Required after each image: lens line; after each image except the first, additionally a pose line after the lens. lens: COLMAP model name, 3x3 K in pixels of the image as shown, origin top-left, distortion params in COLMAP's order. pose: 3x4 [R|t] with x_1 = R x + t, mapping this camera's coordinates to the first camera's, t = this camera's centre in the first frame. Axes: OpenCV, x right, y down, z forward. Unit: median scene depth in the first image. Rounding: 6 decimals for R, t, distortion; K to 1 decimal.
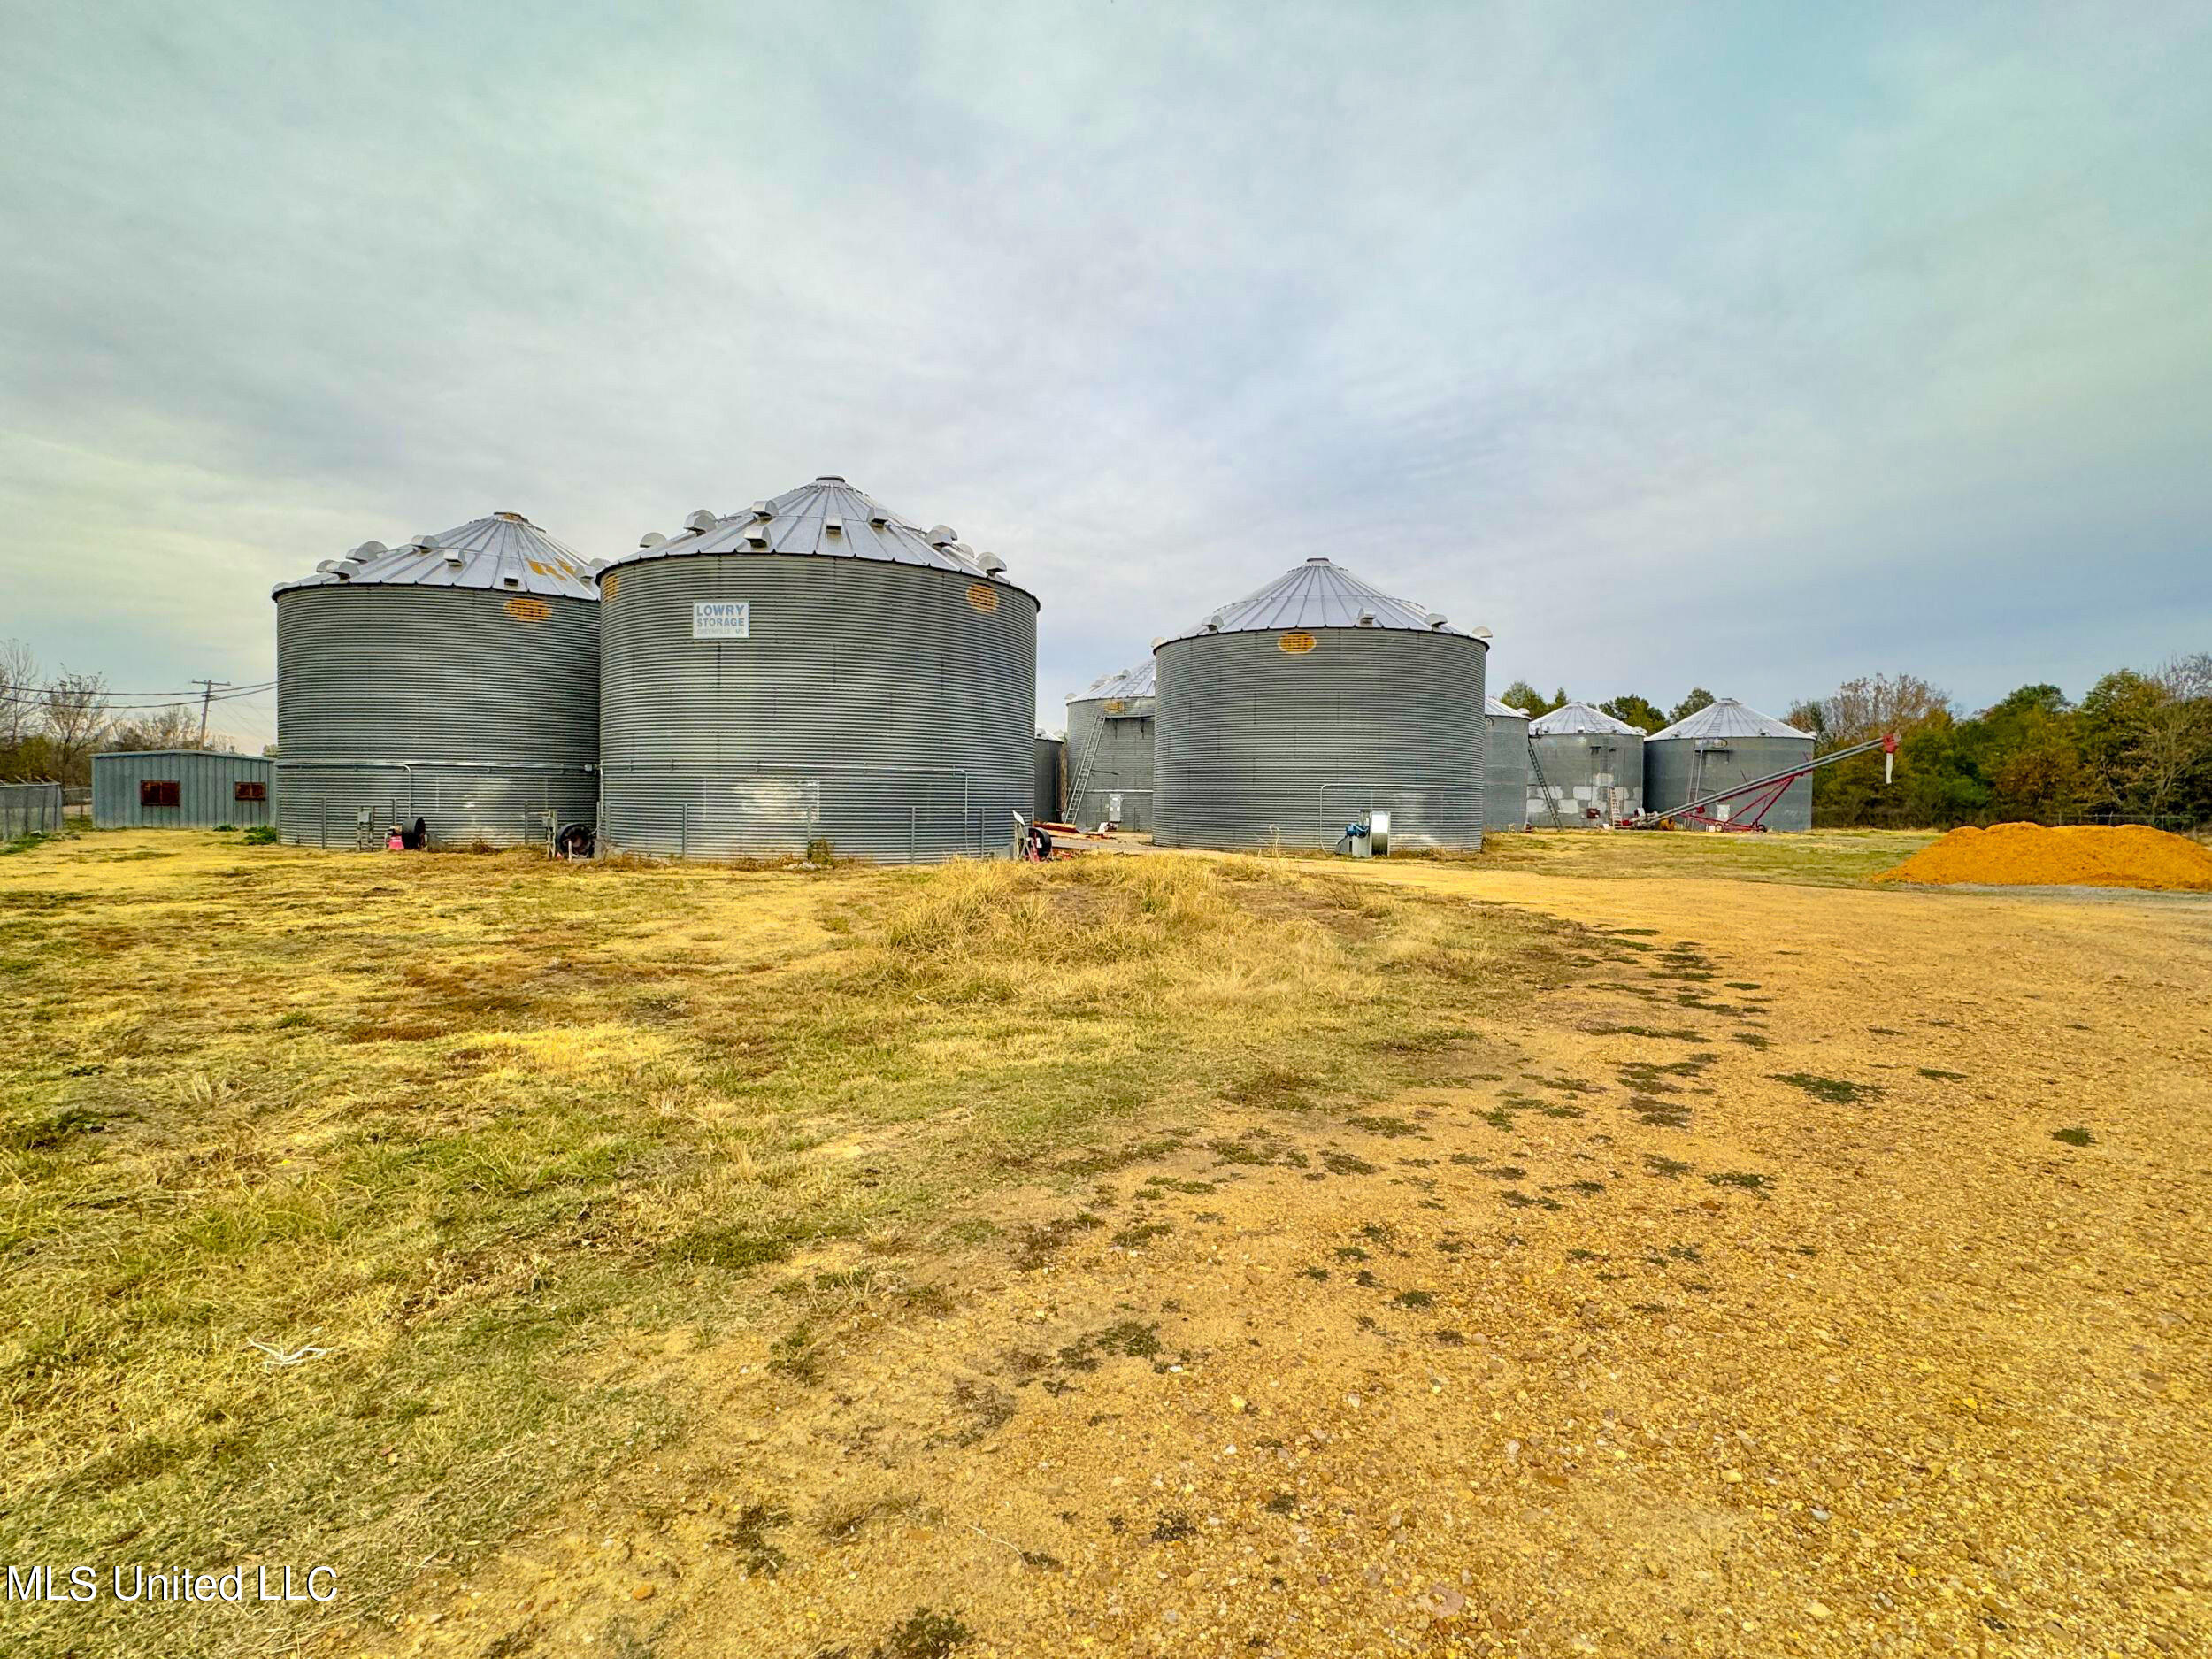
lens RADIAL K [[1069.5, 0, 1104.4], [0, 1069.5, 835.3], [0, 0, 1]] dist [-0.006394, 0.001300]
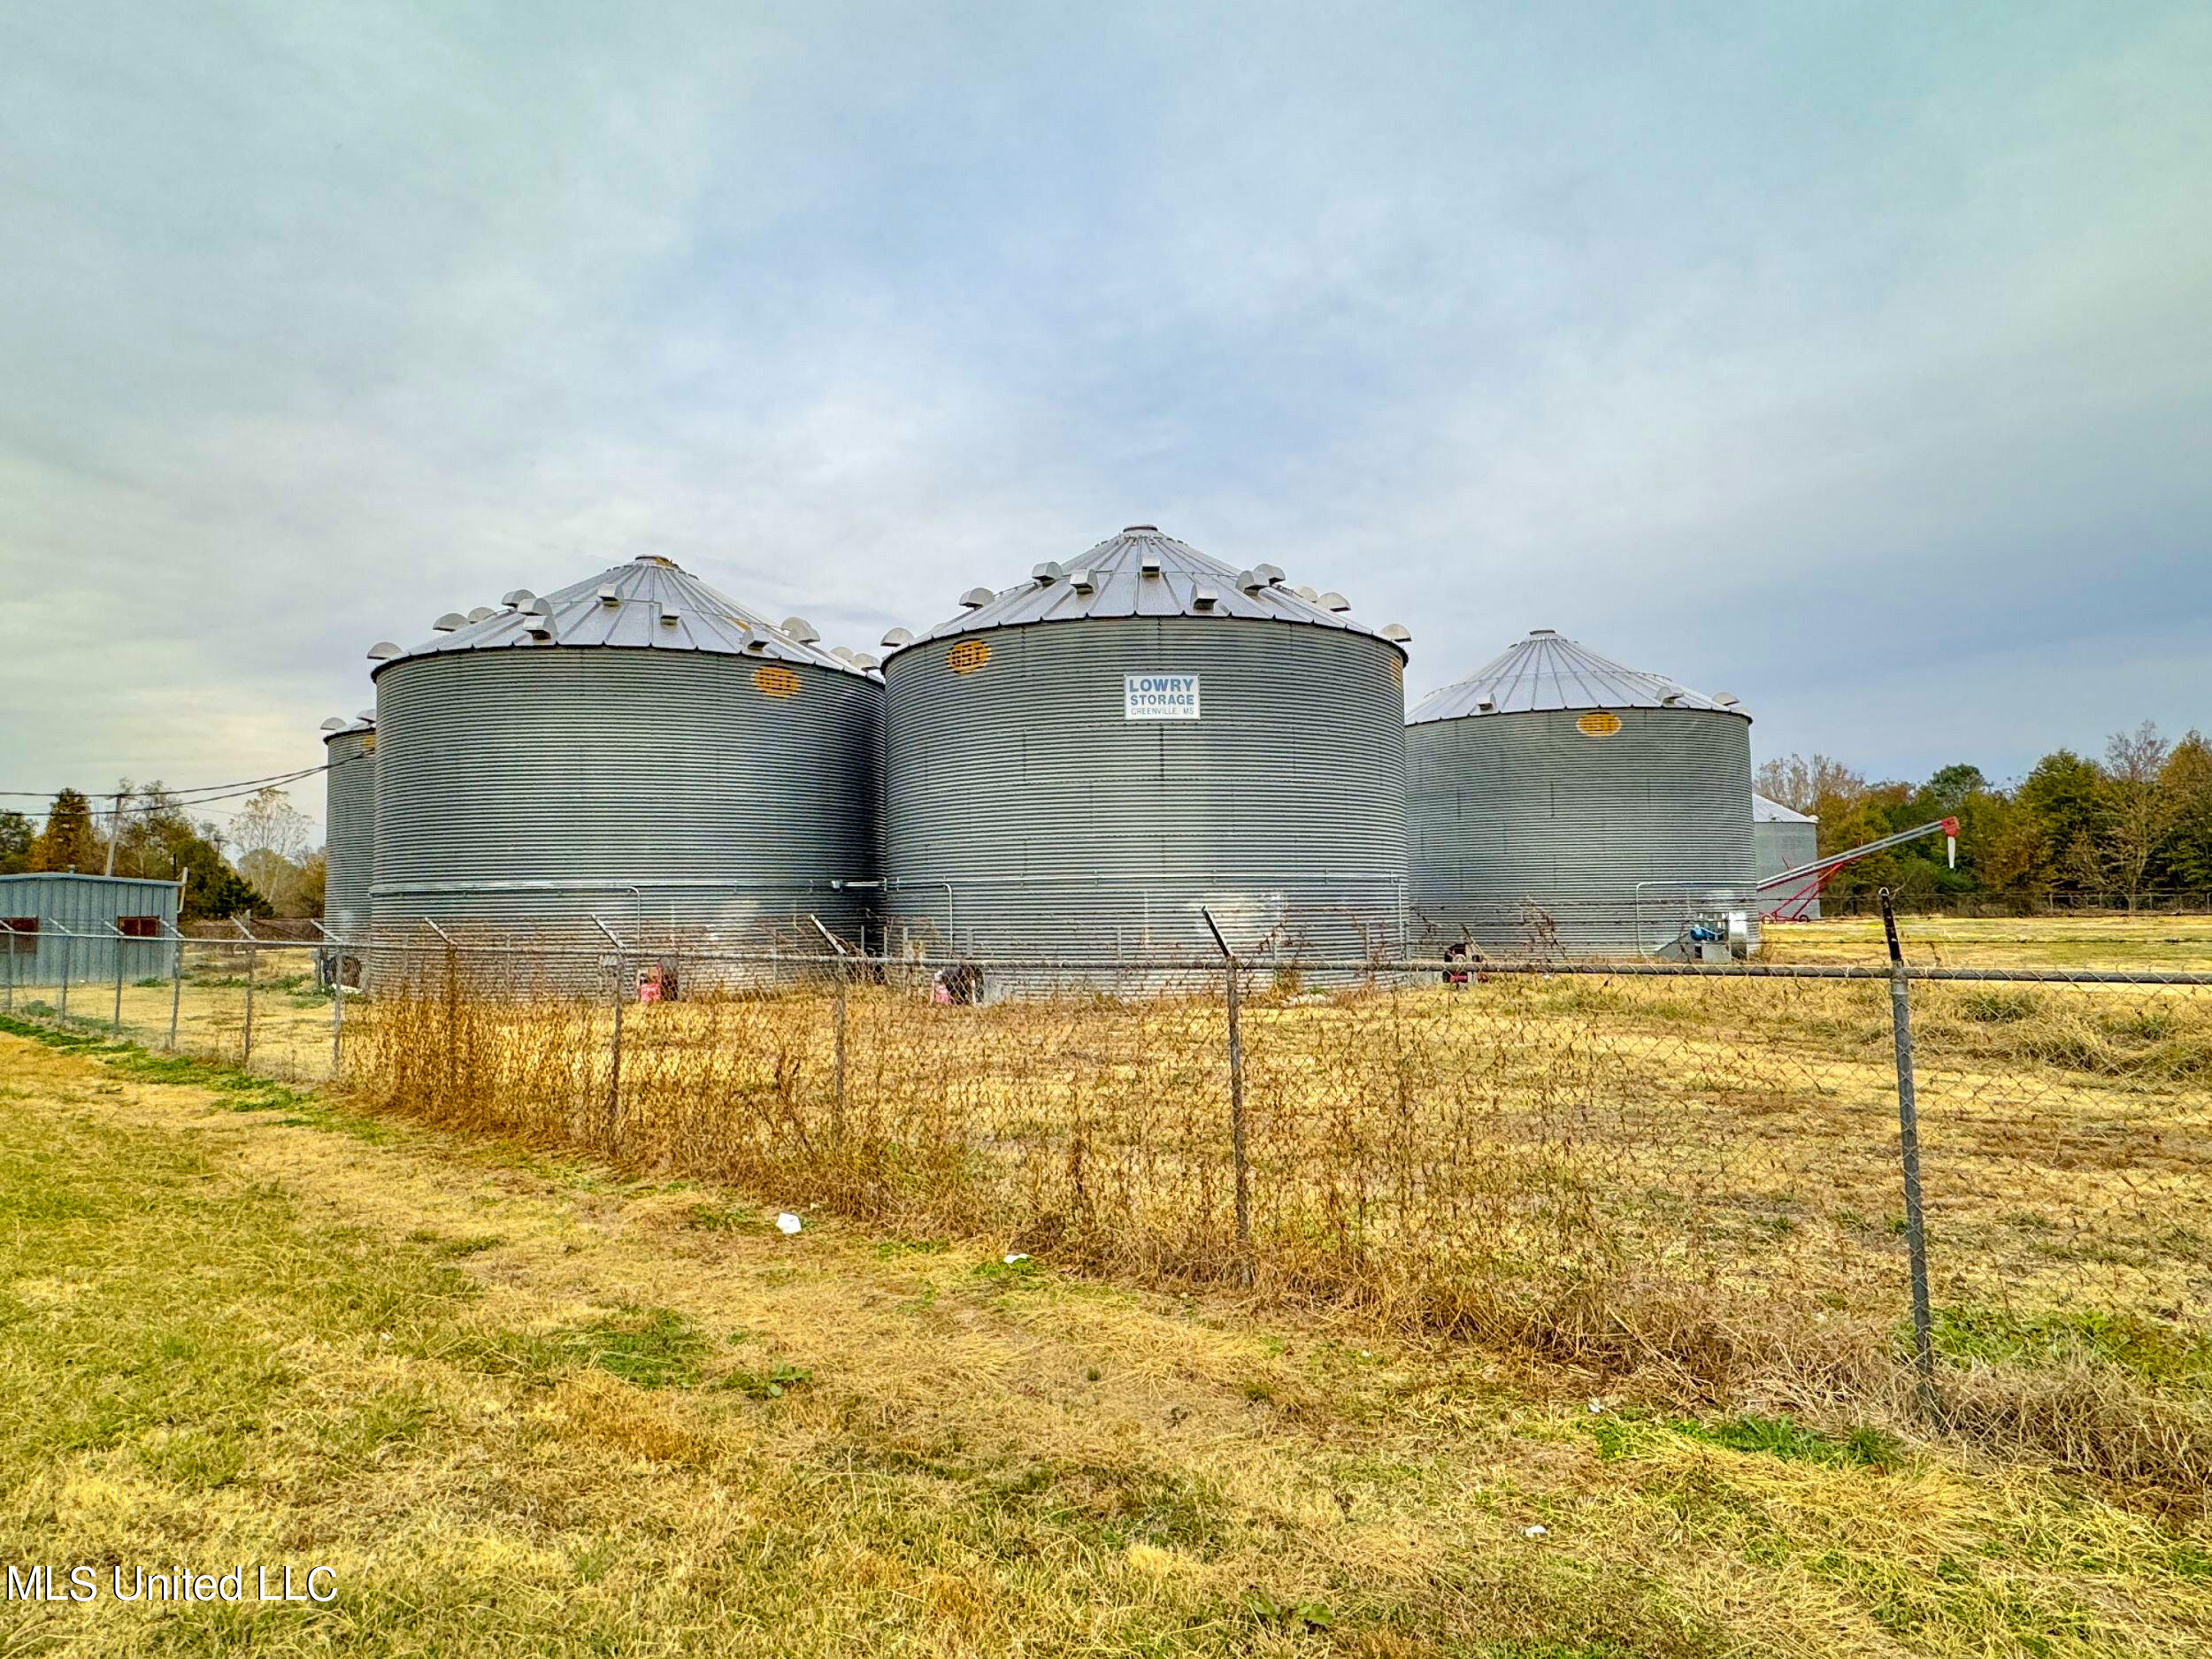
lens RADIAL K [[1262.2, 0, 1102.9], [0, 1262.2, 832.5], [0, 0, 1]] dist [-0.003517, -0.001095]
pose [[0.980426, -0.016373, 0.196204, -0.590233], [0.034161, 0.995568, -0.087621, -0.017508], [-0.193900, 0.092608, 0.976640, 0.087210]]
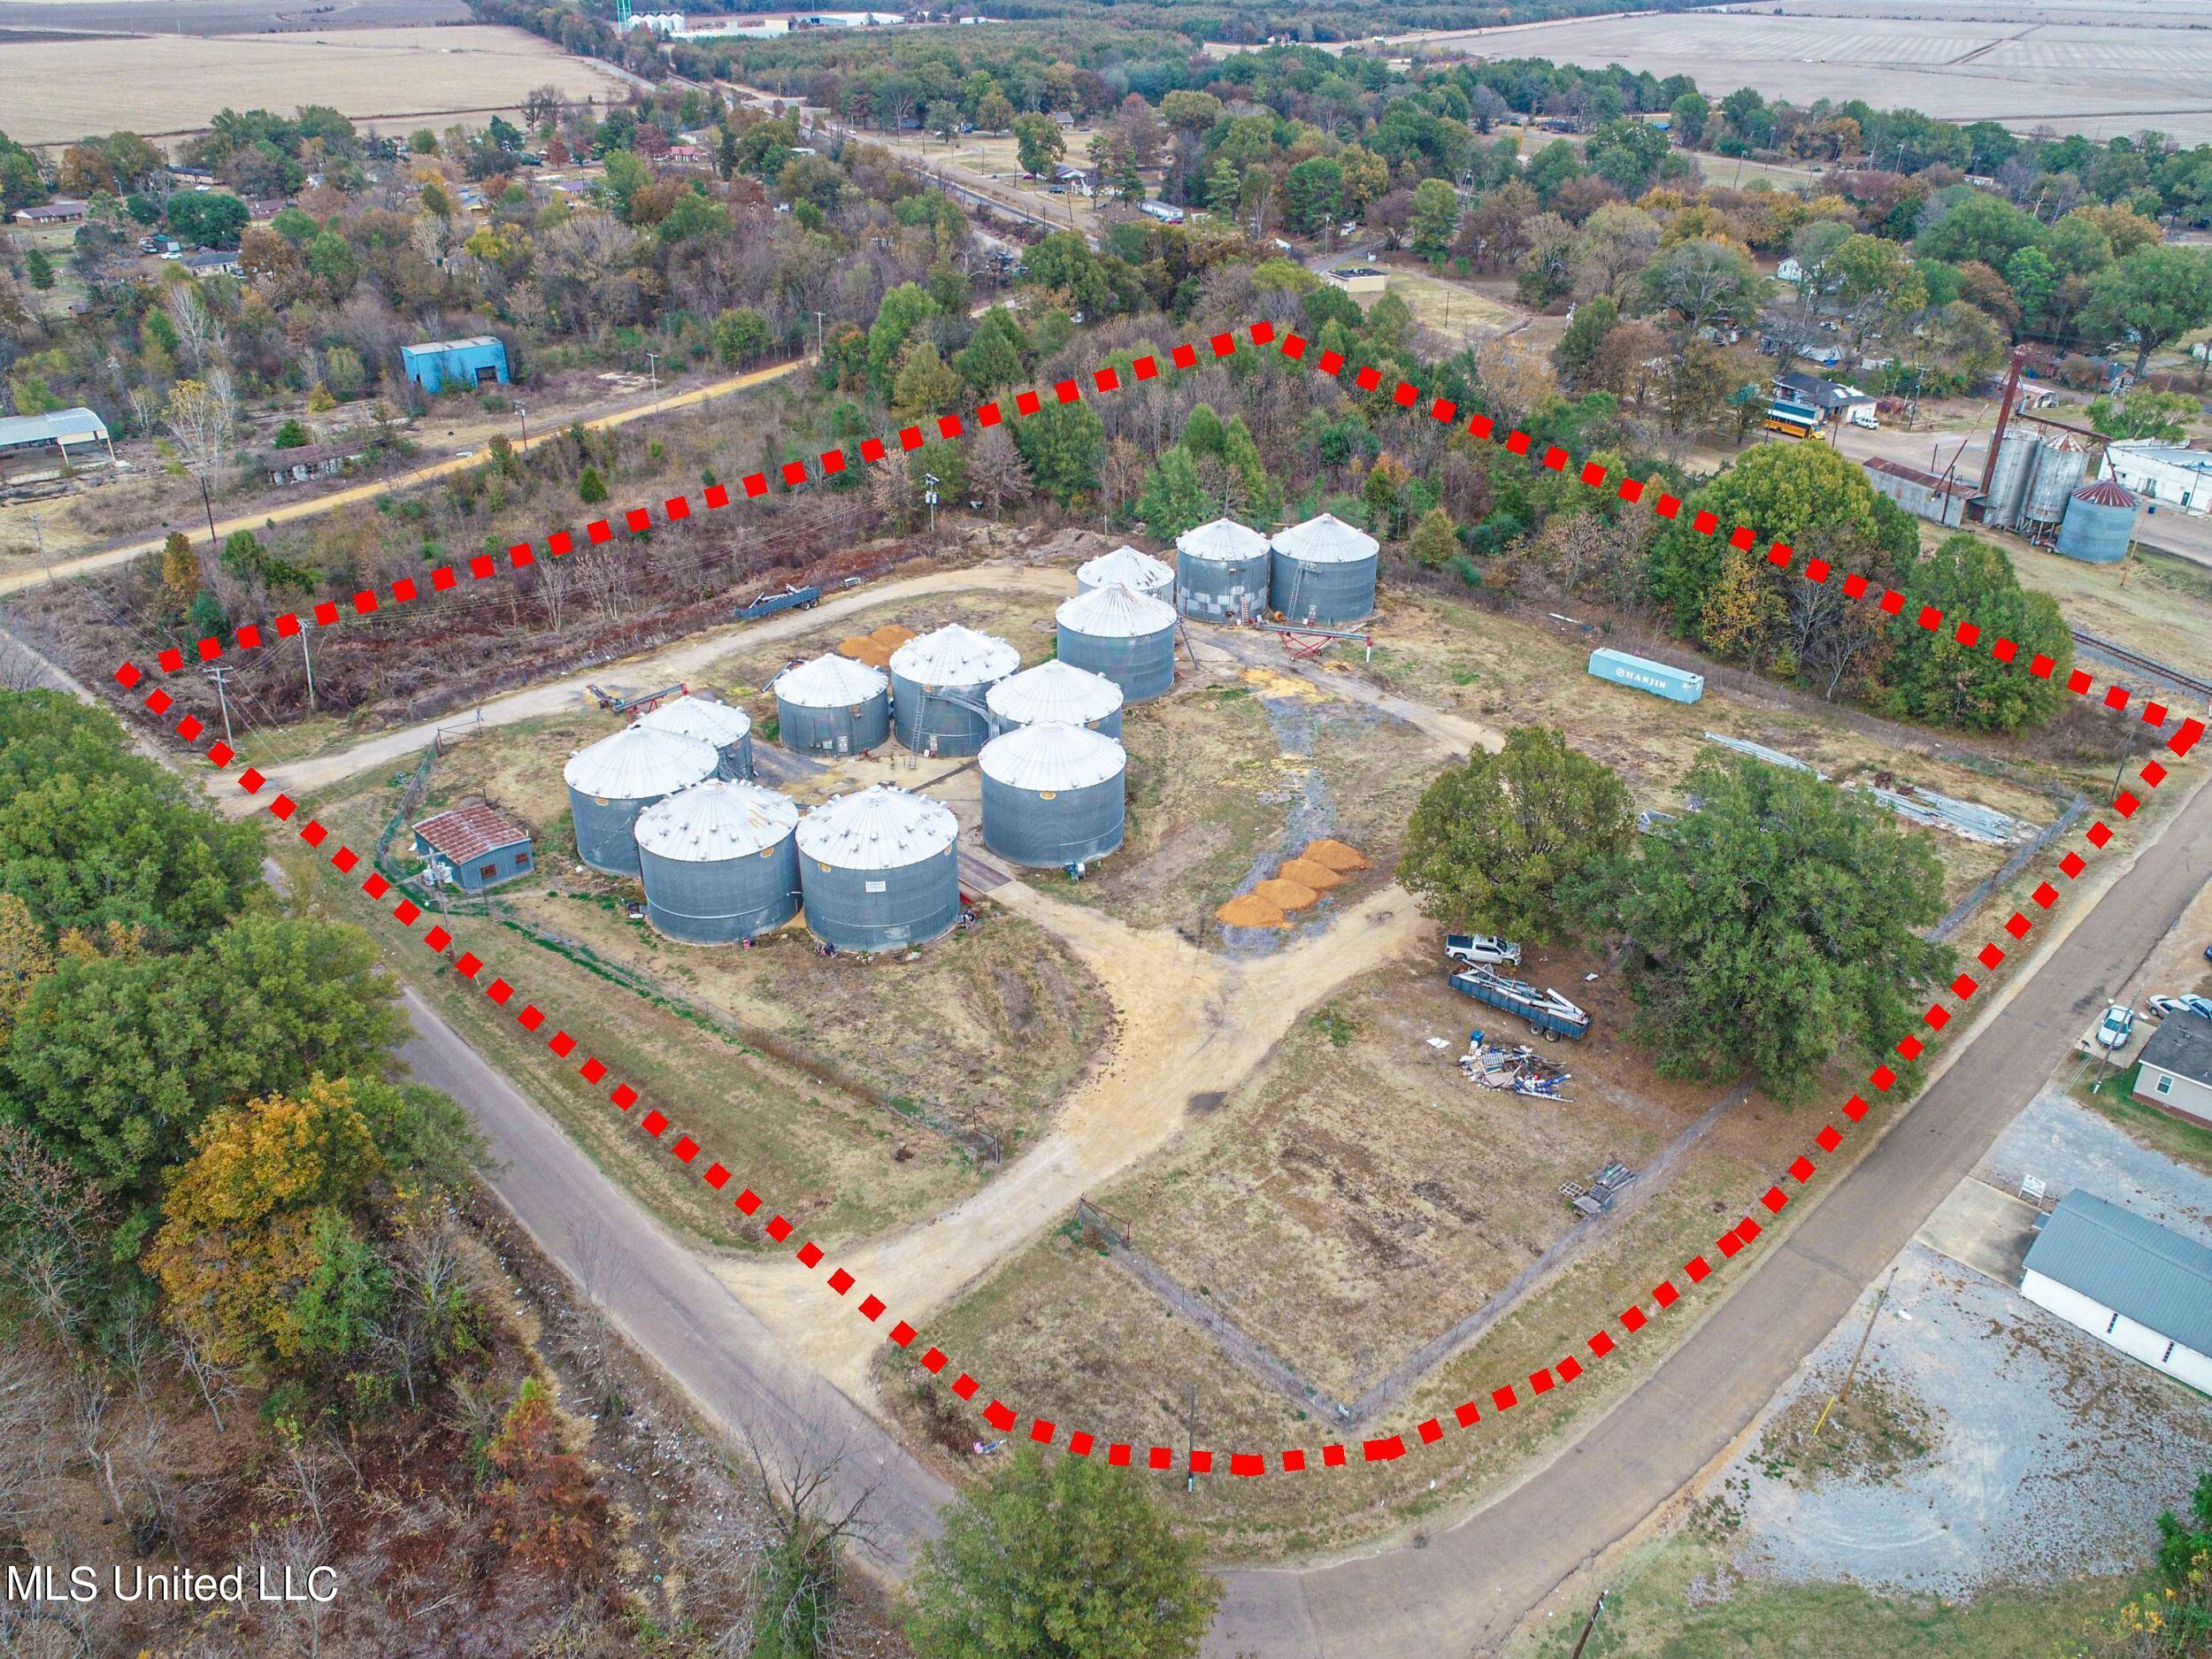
lens RADIAL K [[1657.8, 0, 1125.6], [0, 1657.8, 831.1], [0, 0, 1]] dist [-0.004945, -0.004025]
pose [[0.964189, -0.129806, 0.231277, -0.755629], [0.012883, 0.893931, 0.448019, -2.521848], [-0.264902, -0.428995, 0.863591, -3.337643]]
